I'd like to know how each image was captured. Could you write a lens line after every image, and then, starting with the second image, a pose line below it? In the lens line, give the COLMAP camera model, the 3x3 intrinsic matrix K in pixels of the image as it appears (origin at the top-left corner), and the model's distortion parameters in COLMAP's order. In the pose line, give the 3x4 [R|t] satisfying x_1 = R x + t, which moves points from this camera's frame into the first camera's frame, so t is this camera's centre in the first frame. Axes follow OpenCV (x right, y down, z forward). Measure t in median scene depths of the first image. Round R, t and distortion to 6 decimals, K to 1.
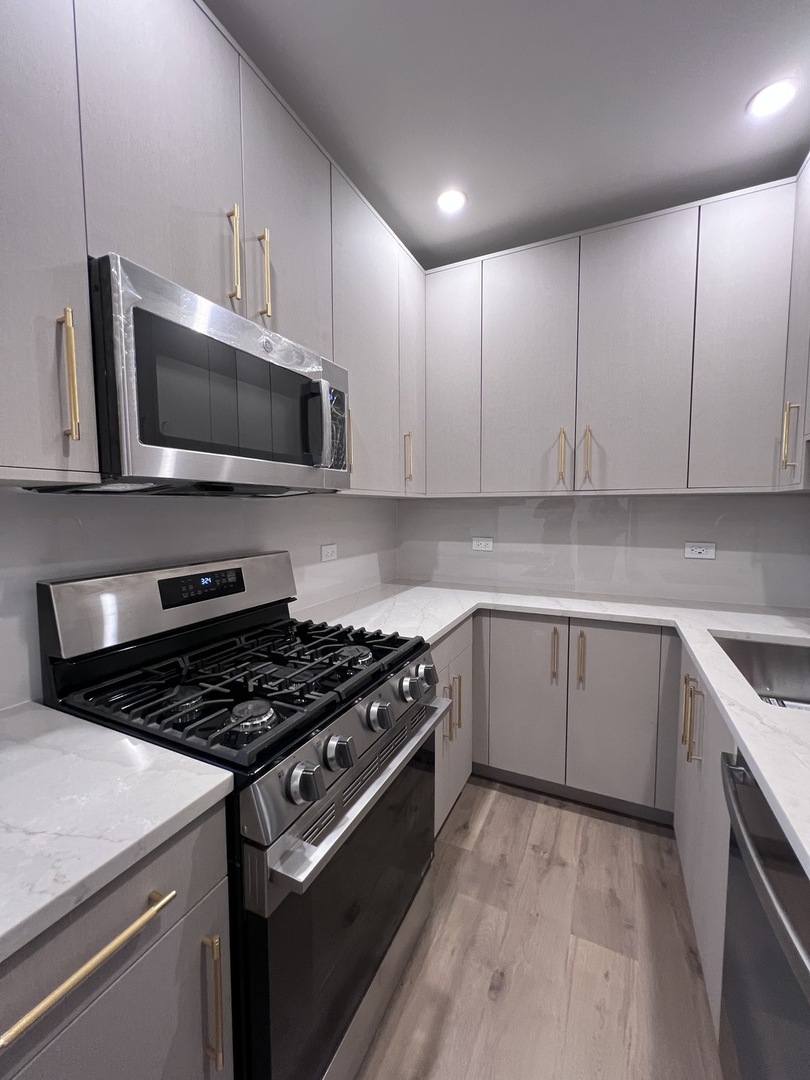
lens RADIAL K [[433.7, 0, 404.1], [0, 433.7, 538.3], [0, 0, 1]] dist [-0.004455, 0.001991]
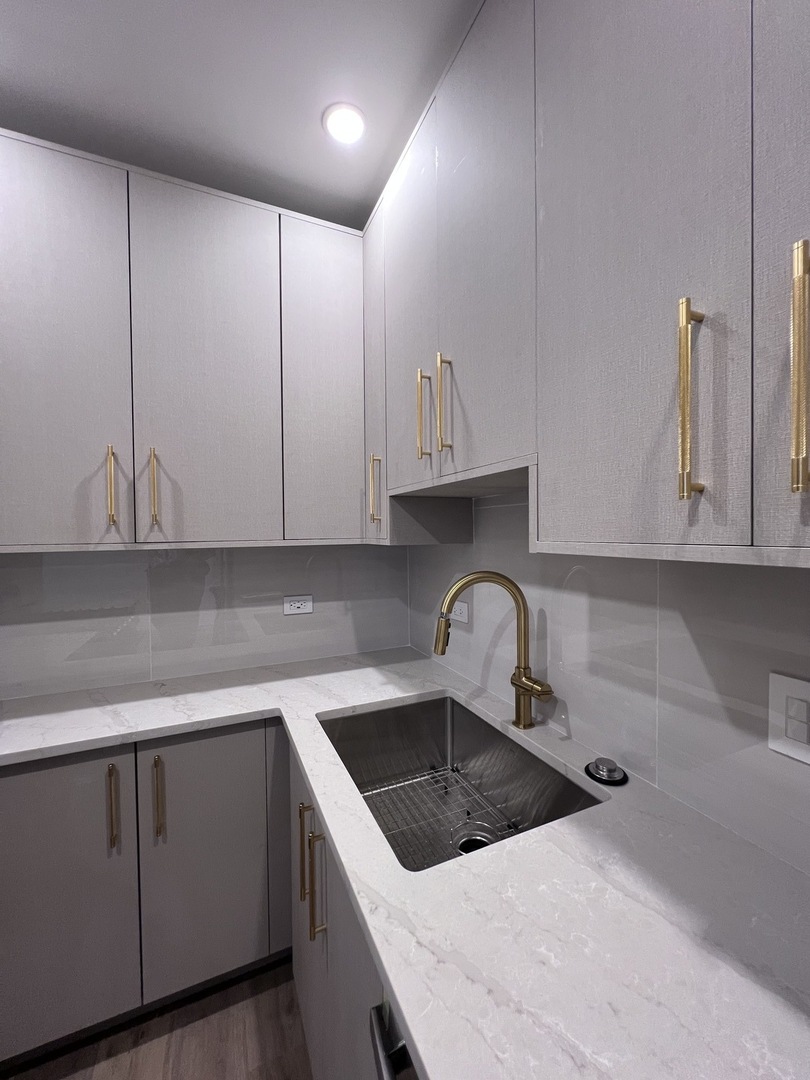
lens RADIAL K [[433.7, 0, 407.7], [0, 433.7, 539.4], [0, 0, 1]] dist [-0.004455, 0.001991]
pose [[0.641657, -0.020638, 0.766714, 0.165124], [0.060186, 0.997910, -0.023508, -0.081796], [-0.764627, 0.061229, 0.641558, 0.278476]]
